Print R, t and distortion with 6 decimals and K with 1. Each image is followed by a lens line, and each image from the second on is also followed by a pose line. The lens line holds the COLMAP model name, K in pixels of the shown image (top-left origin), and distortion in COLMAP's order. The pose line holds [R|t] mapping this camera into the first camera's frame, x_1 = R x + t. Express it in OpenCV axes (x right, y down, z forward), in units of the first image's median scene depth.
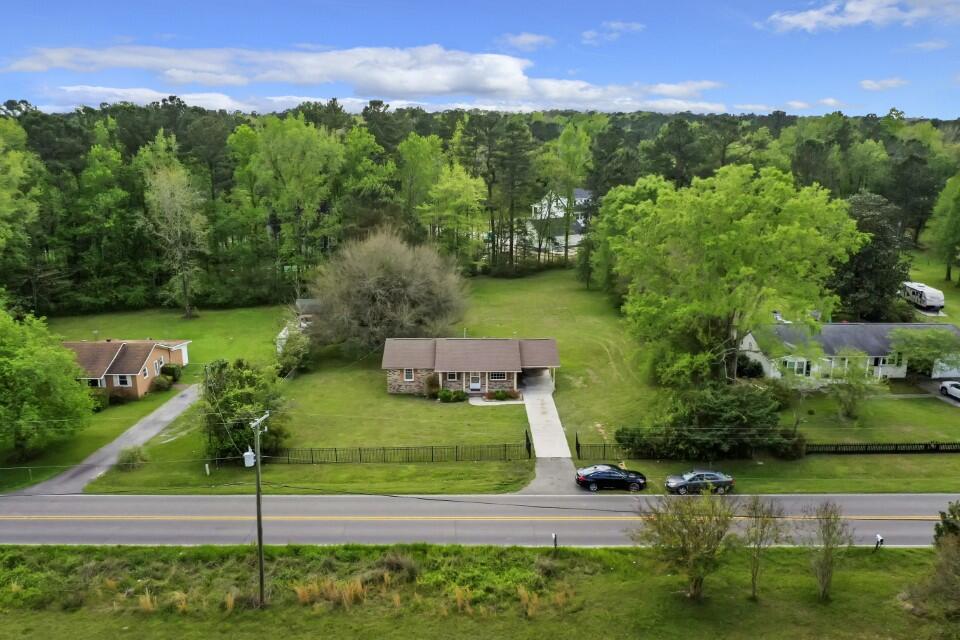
lens RADIAL K [[764.0, 0, 480.0], [0, 764.0, 320.0], [0, 0, 1]] dist [-0.040890, 0.003187]
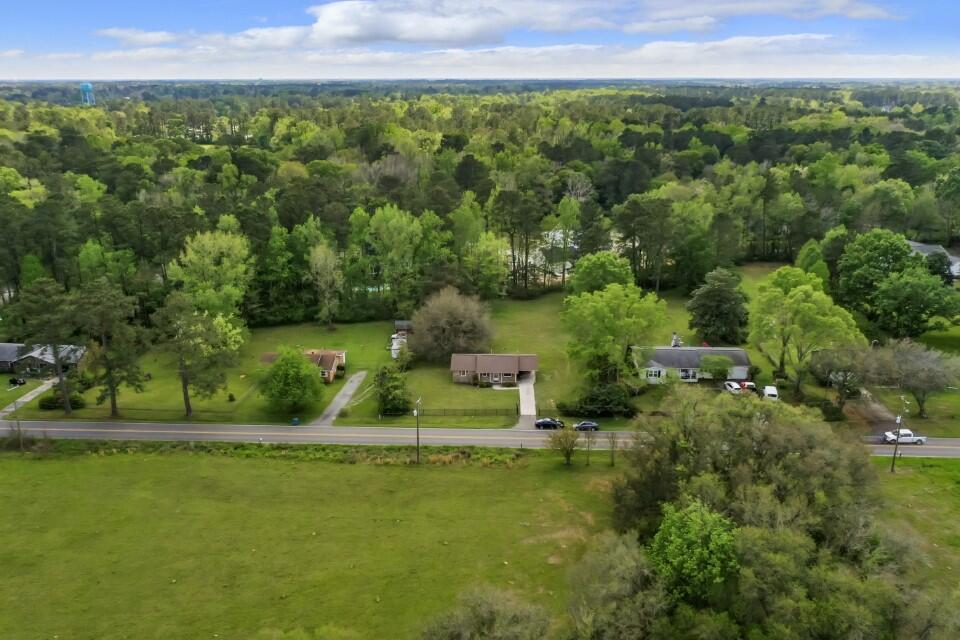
lens RADIAL K [[764.0, 0, 480.0], [0, 764.0, 320.0], [0, 0, 1]] dist [-0.040890, 0.003187]
pose [[0.998860, 0.014574, -0.045456, 0.044710], [-0.012024, 0.998365, 0.055882, -0.200505], [0.046196, -0.055271, 0.997402, -1.112165]]
